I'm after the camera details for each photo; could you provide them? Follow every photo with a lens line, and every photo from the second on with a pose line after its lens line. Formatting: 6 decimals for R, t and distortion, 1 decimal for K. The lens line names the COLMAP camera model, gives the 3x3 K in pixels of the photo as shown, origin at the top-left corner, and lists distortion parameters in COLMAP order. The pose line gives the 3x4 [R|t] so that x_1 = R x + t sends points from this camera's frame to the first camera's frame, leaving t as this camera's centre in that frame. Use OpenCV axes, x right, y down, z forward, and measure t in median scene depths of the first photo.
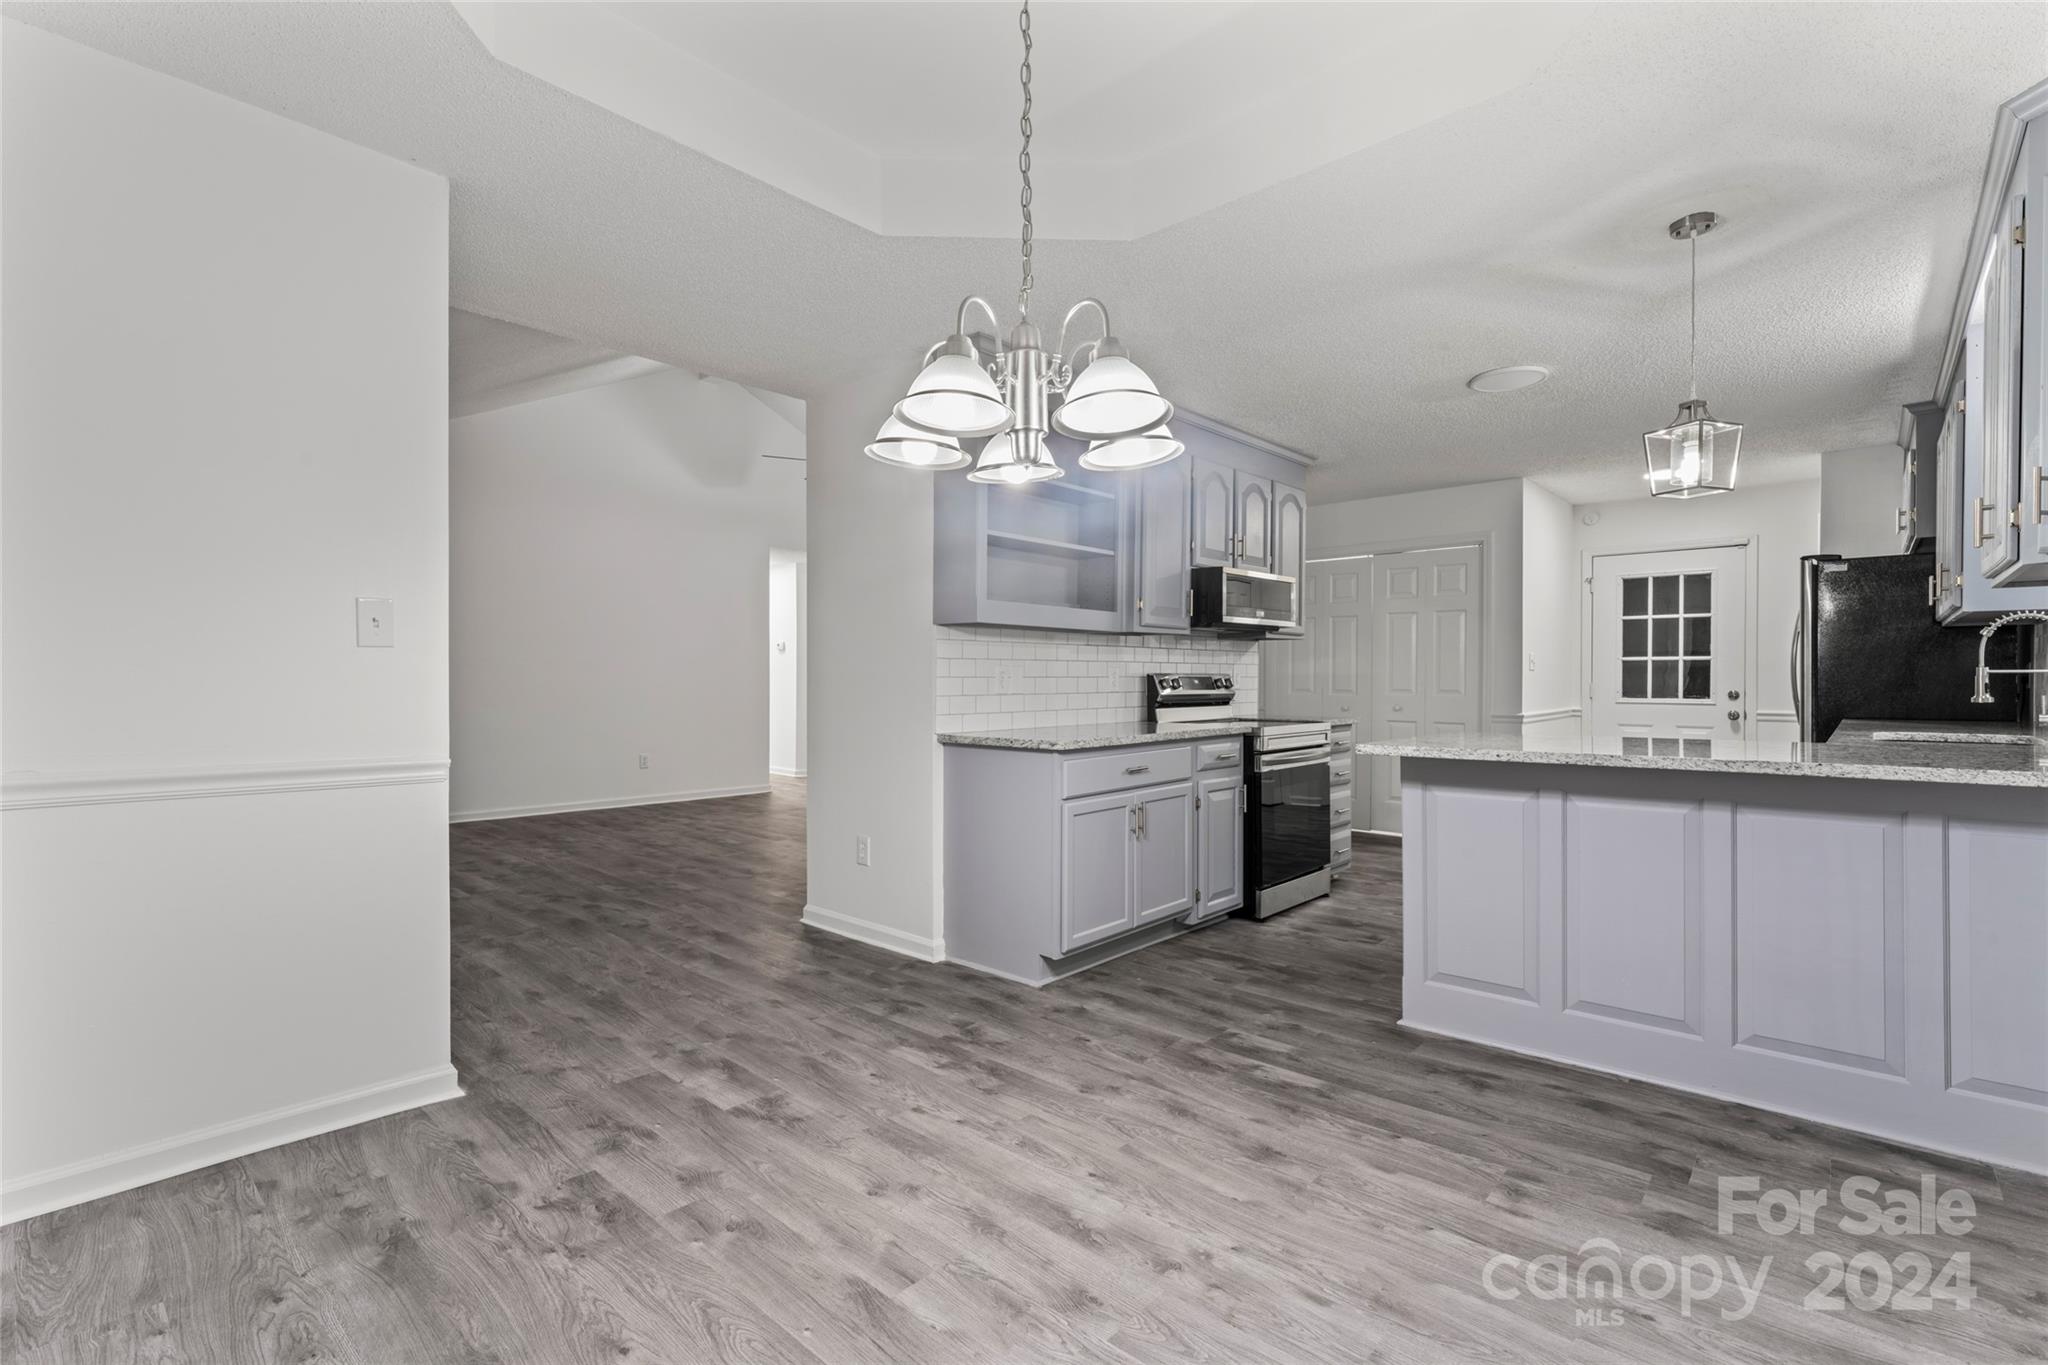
lens RADIAL K [[919.4, 0, 1016.0], [0, 919.4, 690.7], [0, 0, 1]] dist [-0.003992, 0.000263]
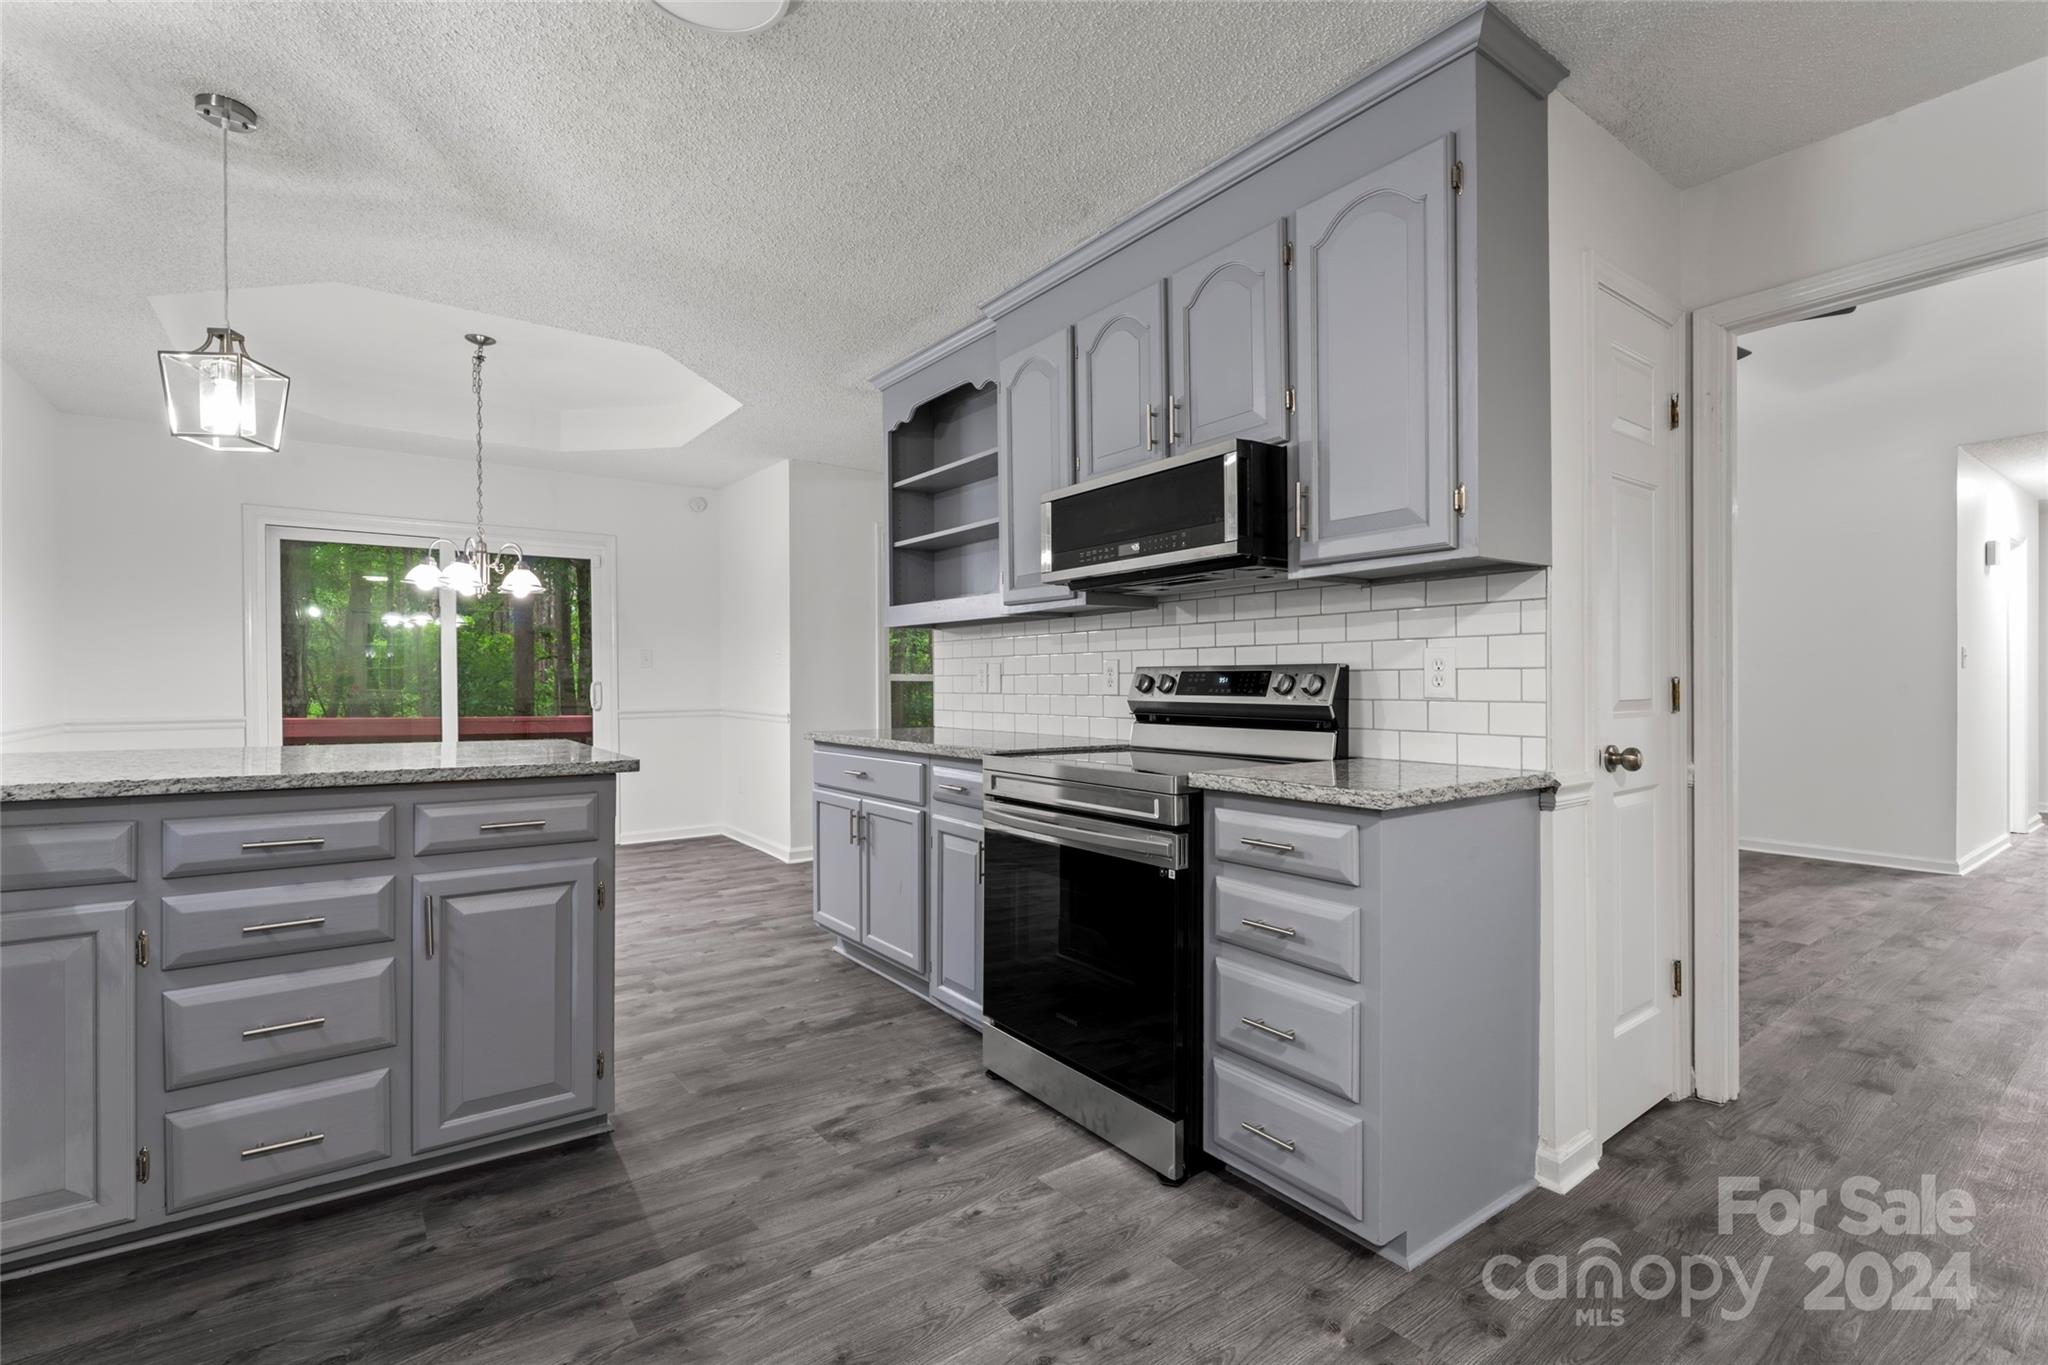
lens RADIAL K [[919.4, 0, 1019.6], [0, 919.4, 685.5], [0, 0, 1]] dist [-0.003992, 0.000263]
pose [[-0.187777, 0.004565, -0.982201, 1.260411], [-0.013684, 0.999880, 0.007263, -0.015335], [0.982116, 0.014805, -0.187692, 1.654911]]
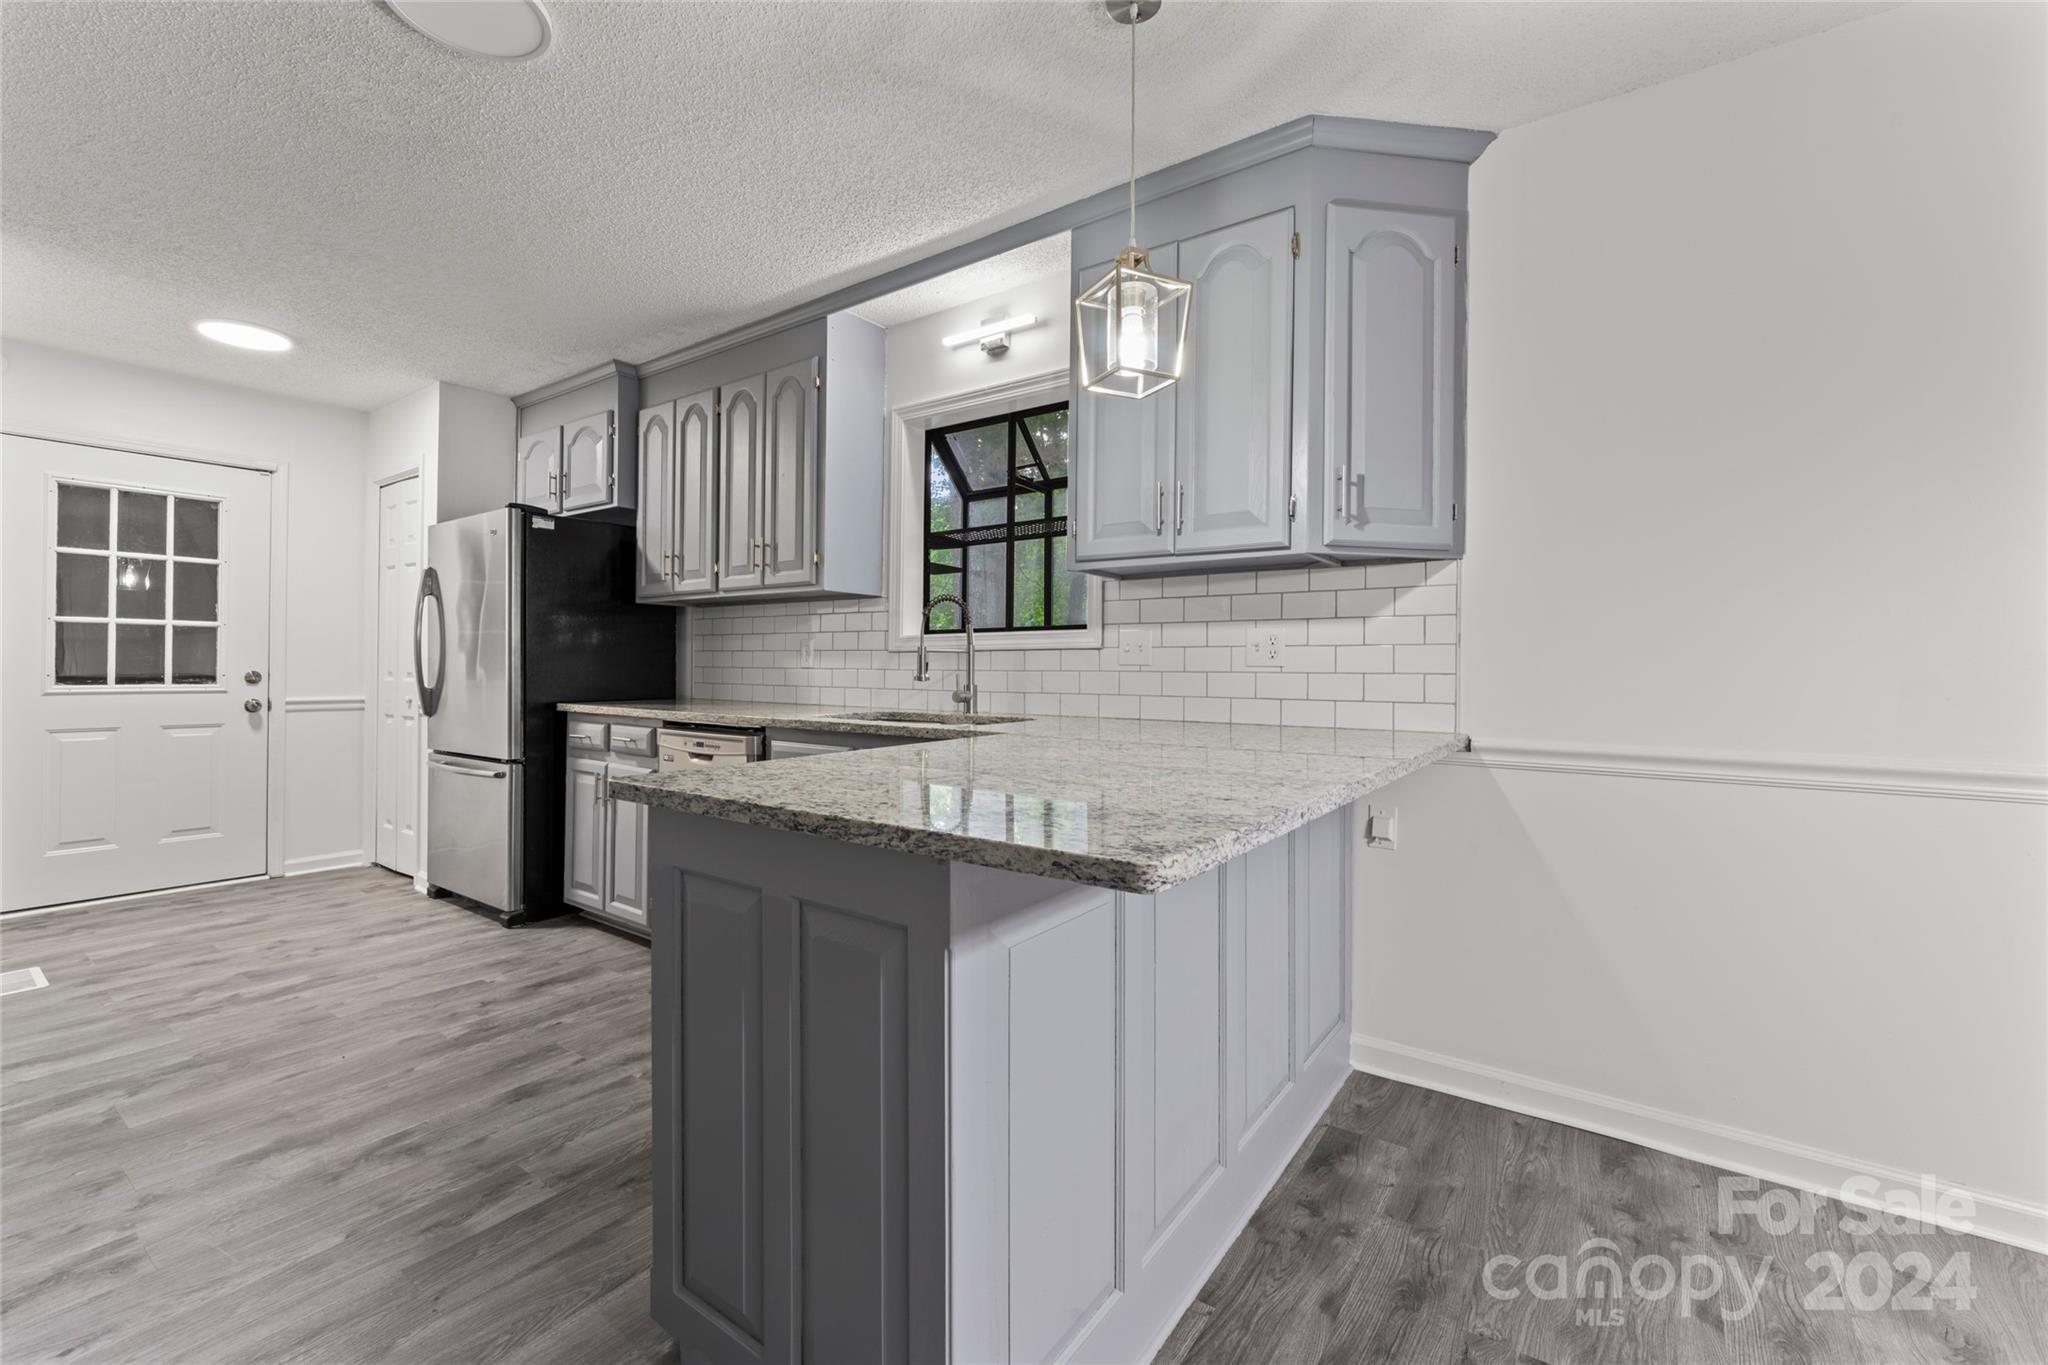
lens RADIAL K [[859.2, 0, 1016.2], [0, 859.2, 662.8], [0, 0, 1]] dist [-0.003047, 0.000298]
pose [[-0.122641, 0.001300, 0.992450, 0.097470], [0.006163, 0.999981, -0.000549, -0.005946], [-0.992432, 0.006049, -0.122647, 1.049293]]
